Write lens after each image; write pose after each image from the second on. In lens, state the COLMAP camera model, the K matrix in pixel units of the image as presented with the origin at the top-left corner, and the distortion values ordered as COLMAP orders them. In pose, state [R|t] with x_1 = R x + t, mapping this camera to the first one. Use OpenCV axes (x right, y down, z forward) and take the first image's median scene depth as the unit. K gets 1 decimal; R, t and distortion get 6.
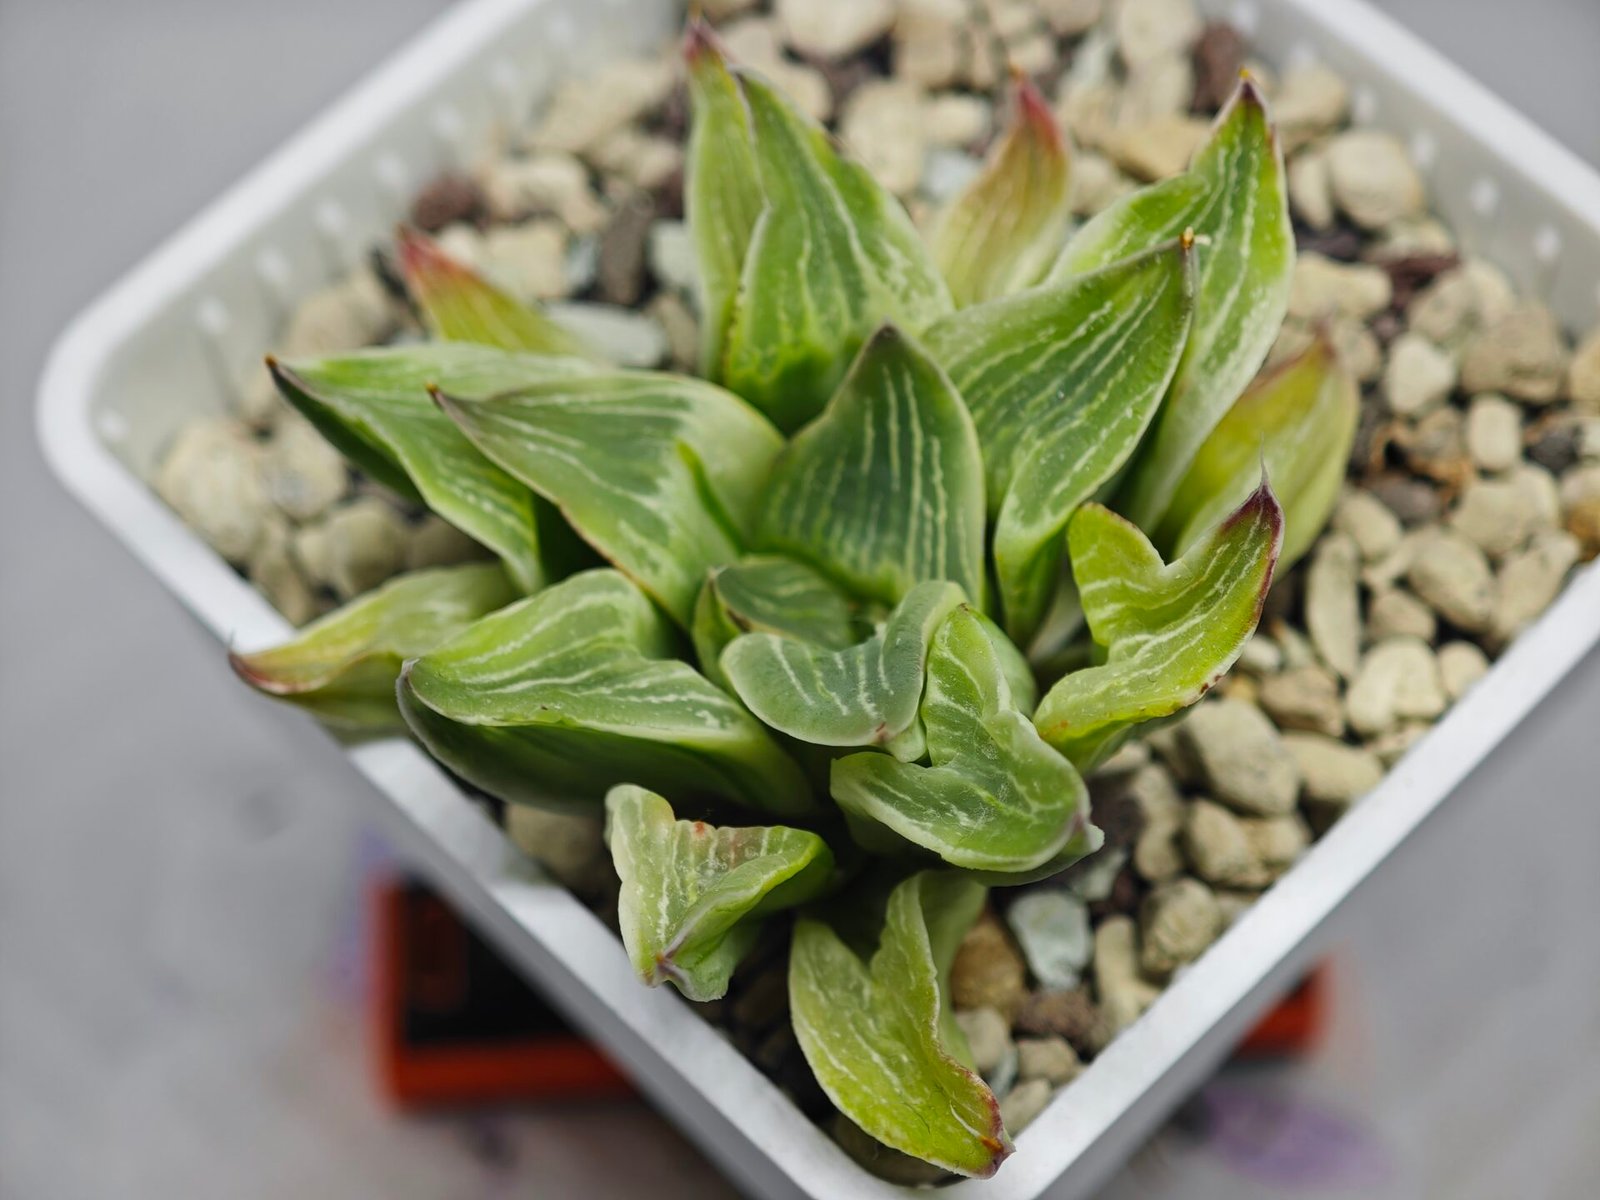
lens RADIAL K [[3474.2, 0, 798.0], [0, 3474.2, 612.3], [0, 0, 1]] dist [0.323889, 0.000000]
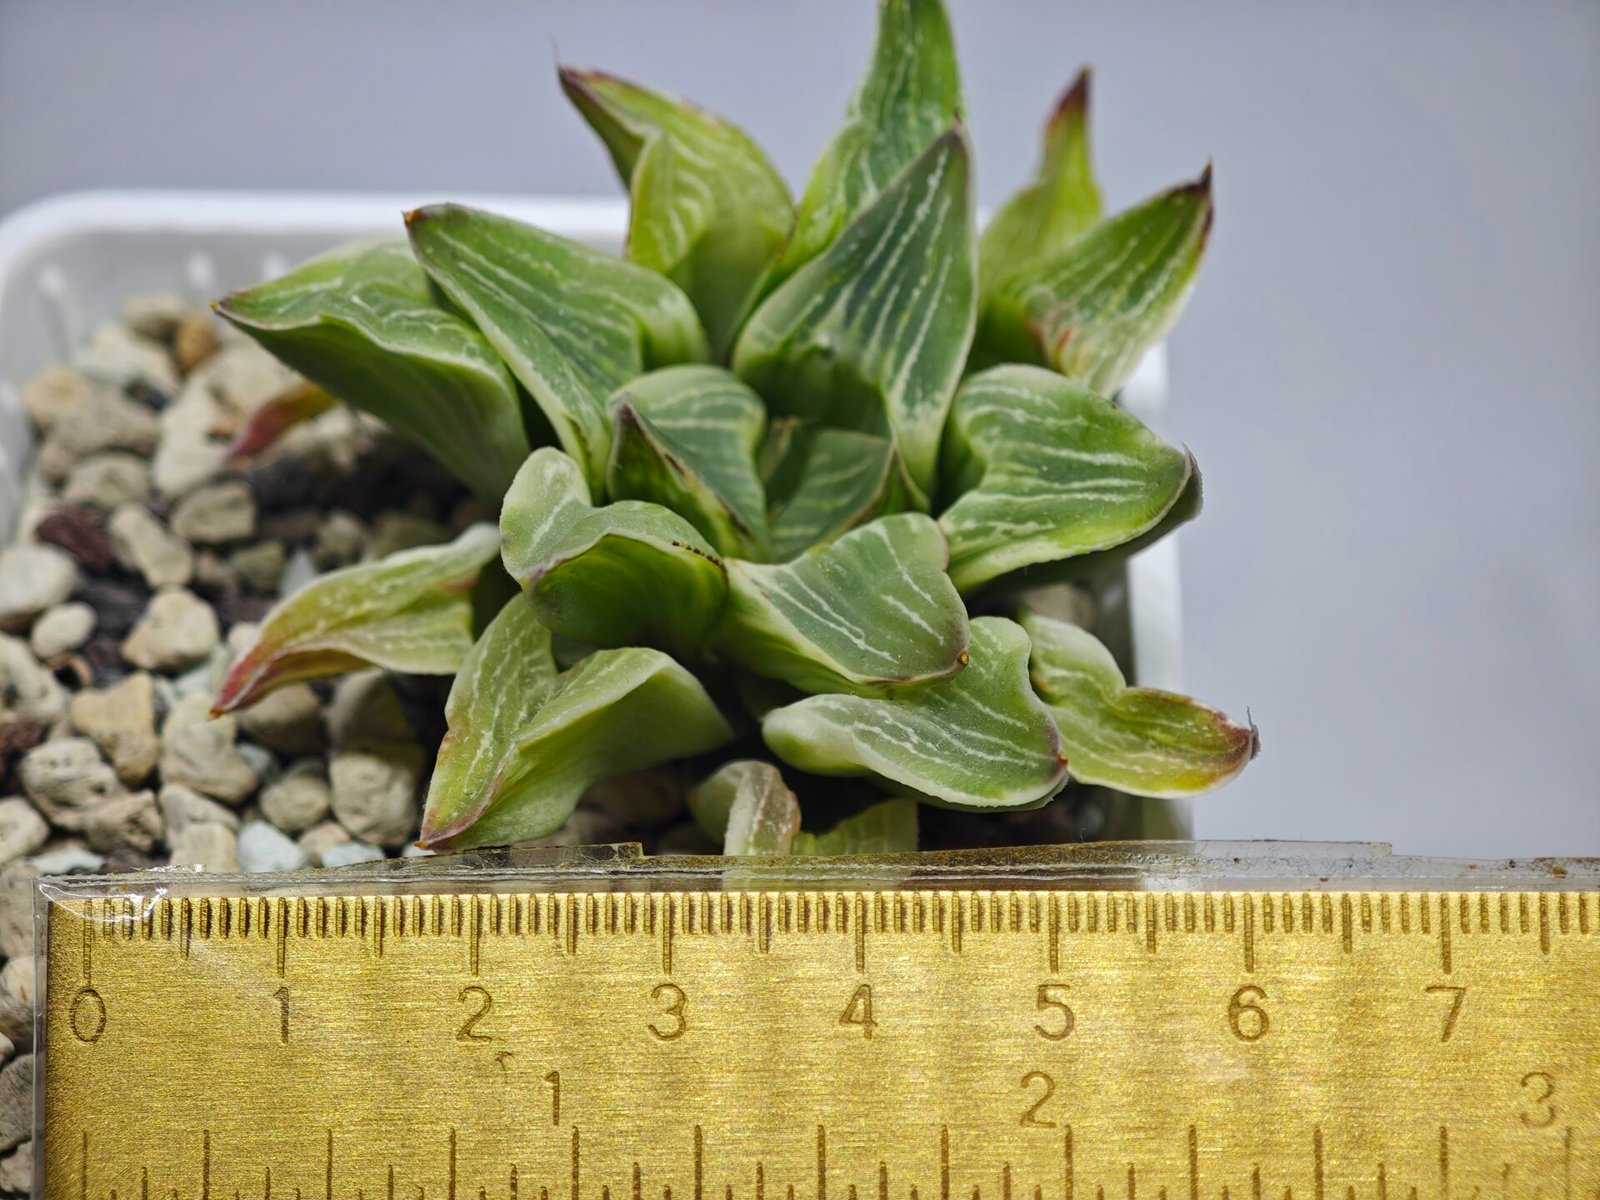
lens RADIAL K [[3474.2, 0, 809.0], [0, 3474.2, 637.9], [0, 0, 1]] dist [0.323889, 0.000000]
pose [[-0.694163, -0.564628, 0.446468, -0.518969], [0.653480, -0.234241, 0.719789, -0.815023], [-0.301832, 0.791408, 0.531574, 0.474617]]
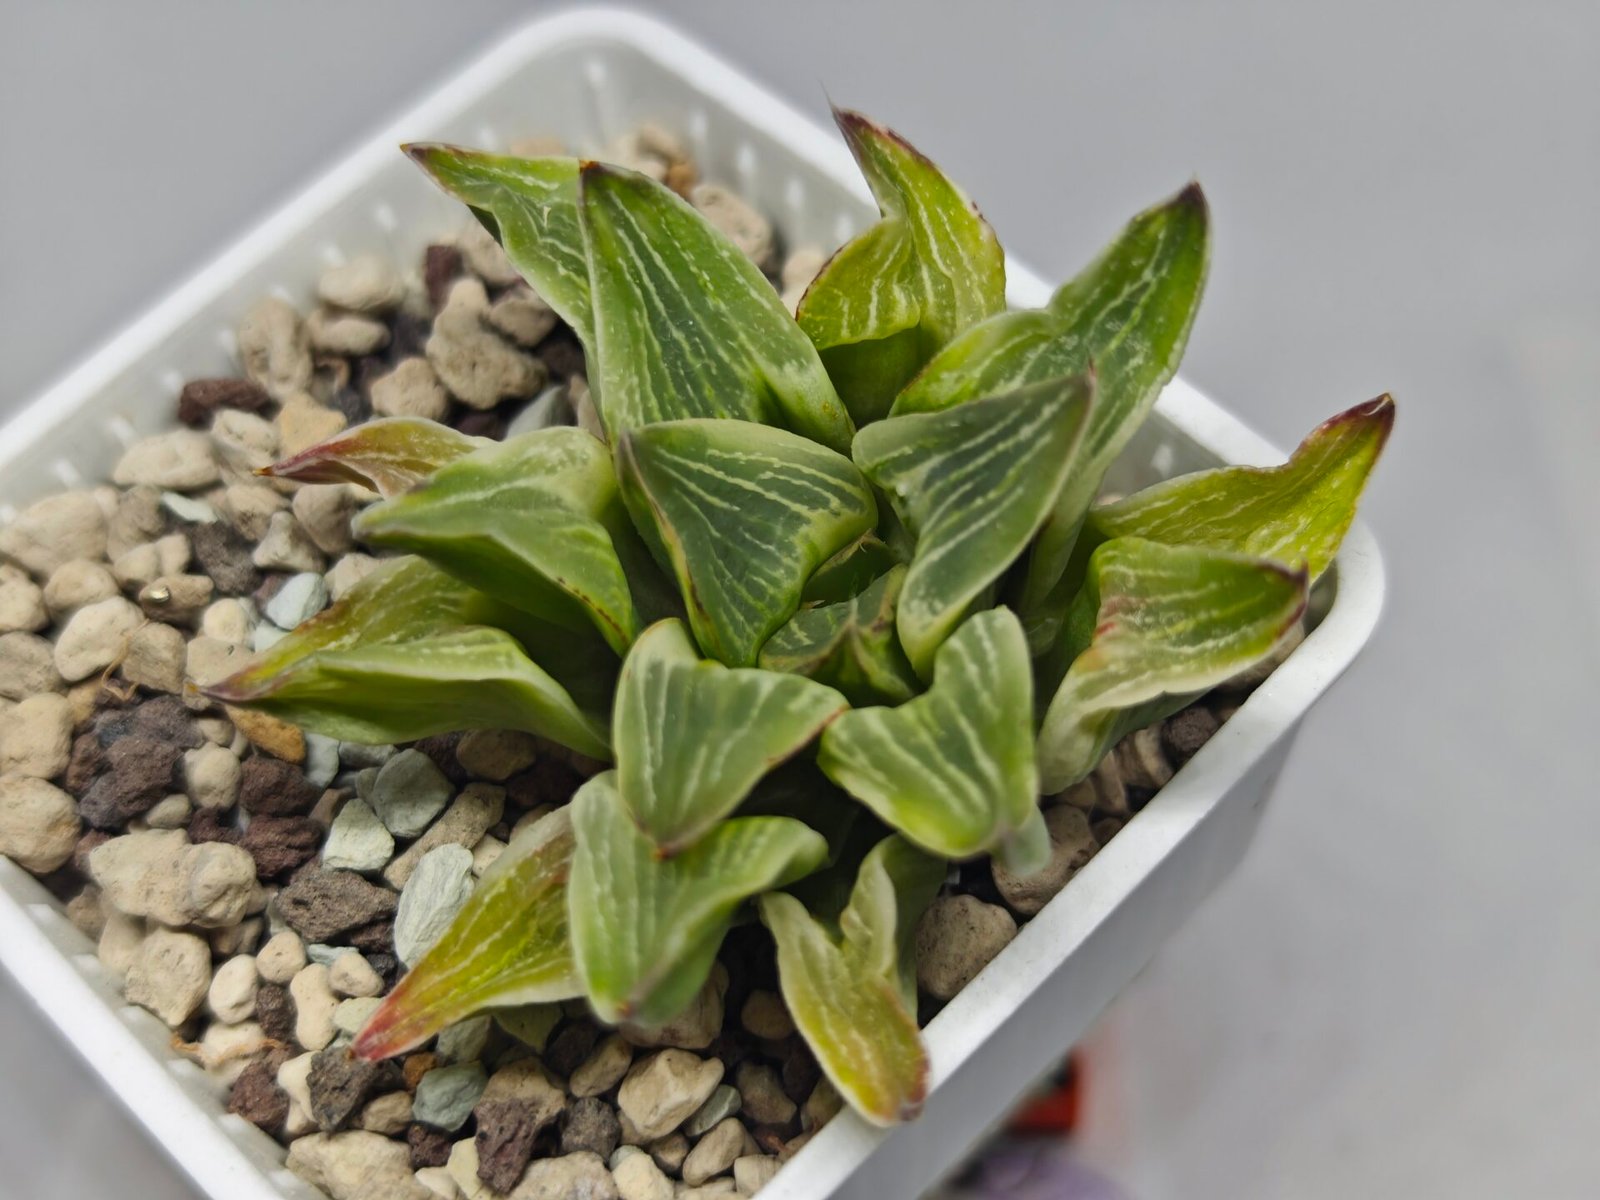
lens RADIAL K [[2402.3, 0, 829.8], [0, 2402.3, 646.7], [0, 0, 1]] dist [0.083475, 0.000000]
pose [[-0.004951, -0.856961, 0.515357, -0.394919], [0.929620, 0.185962, 0.318157, -0.240262], [-0.368485, 0.480661, 0.795728, 0.433421]]
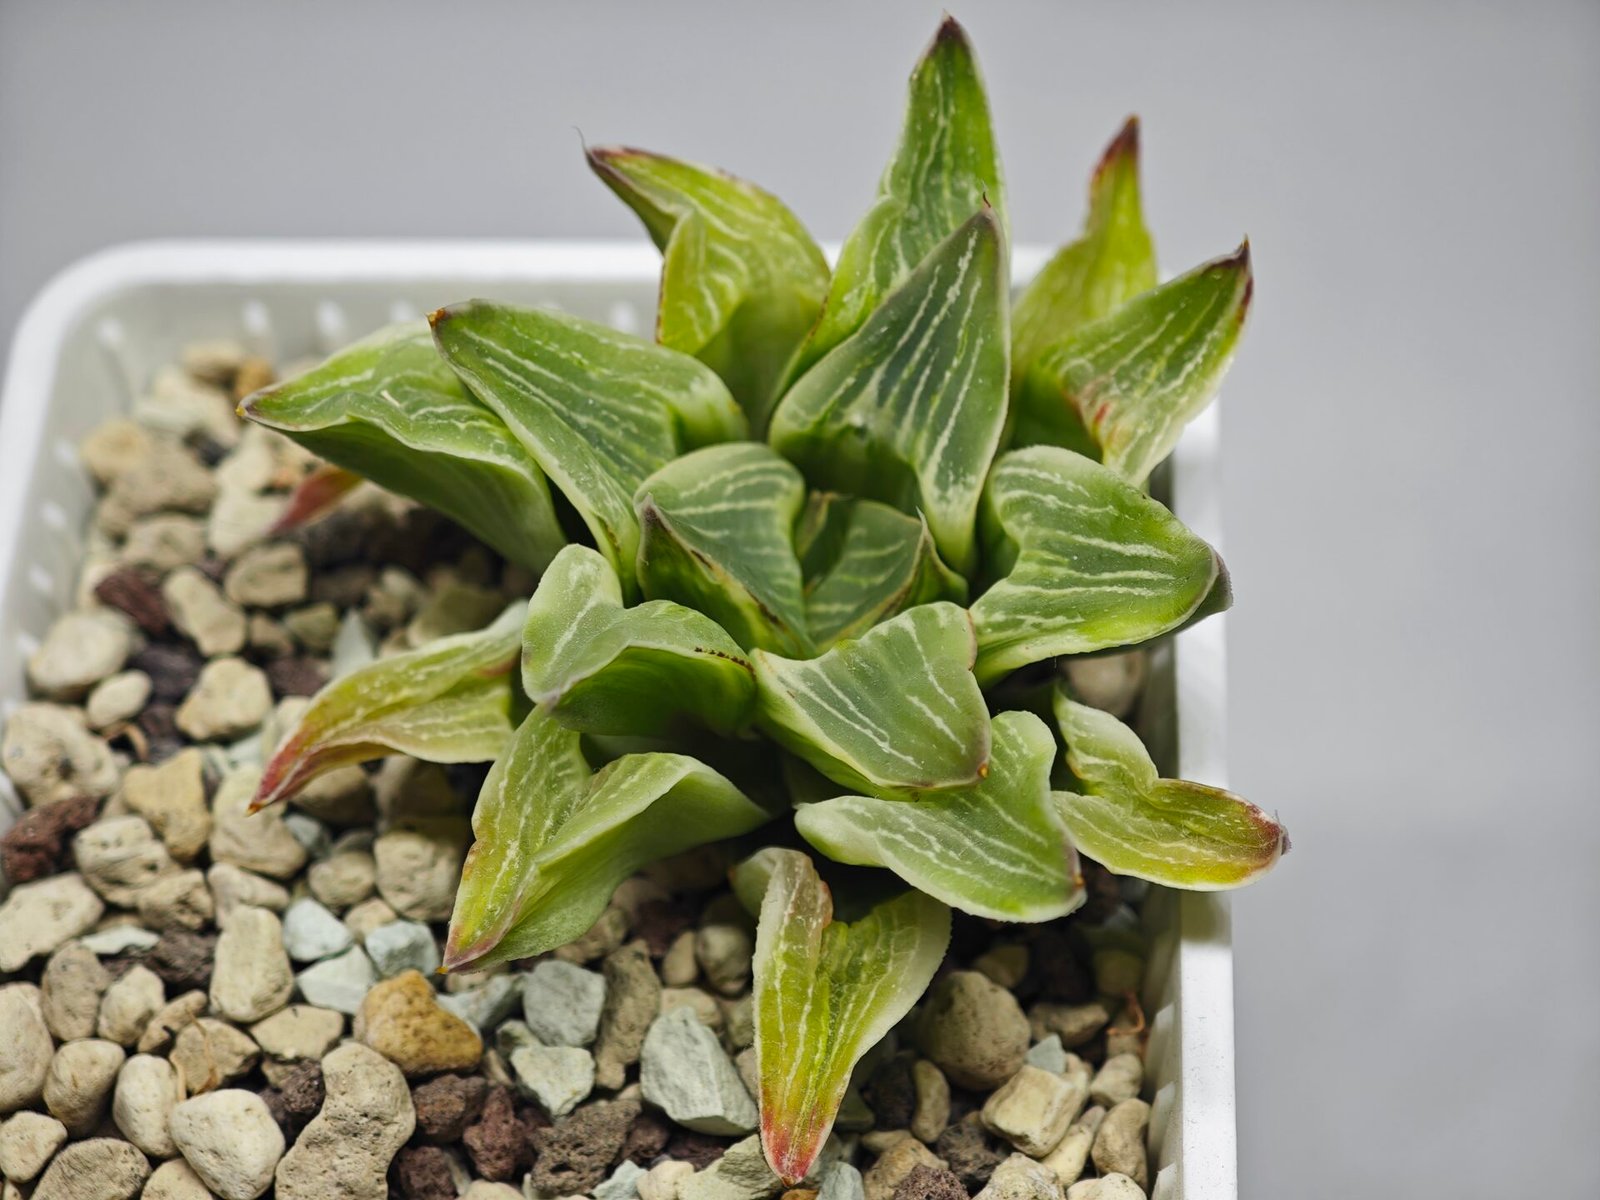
lens RADIAL K [[3474.2, 0, 829.0], [0, 3474.2, 619.9], [0, 0, 1]] dist [0.323889, 0.000000]
pose [[-0.674504, -0.588423, 0.445874, -0.495439], [0.690224, -0.288296, 0.663684, -0.746410], [-0.261983, 0.755410, 0.600600, 0.377571]]
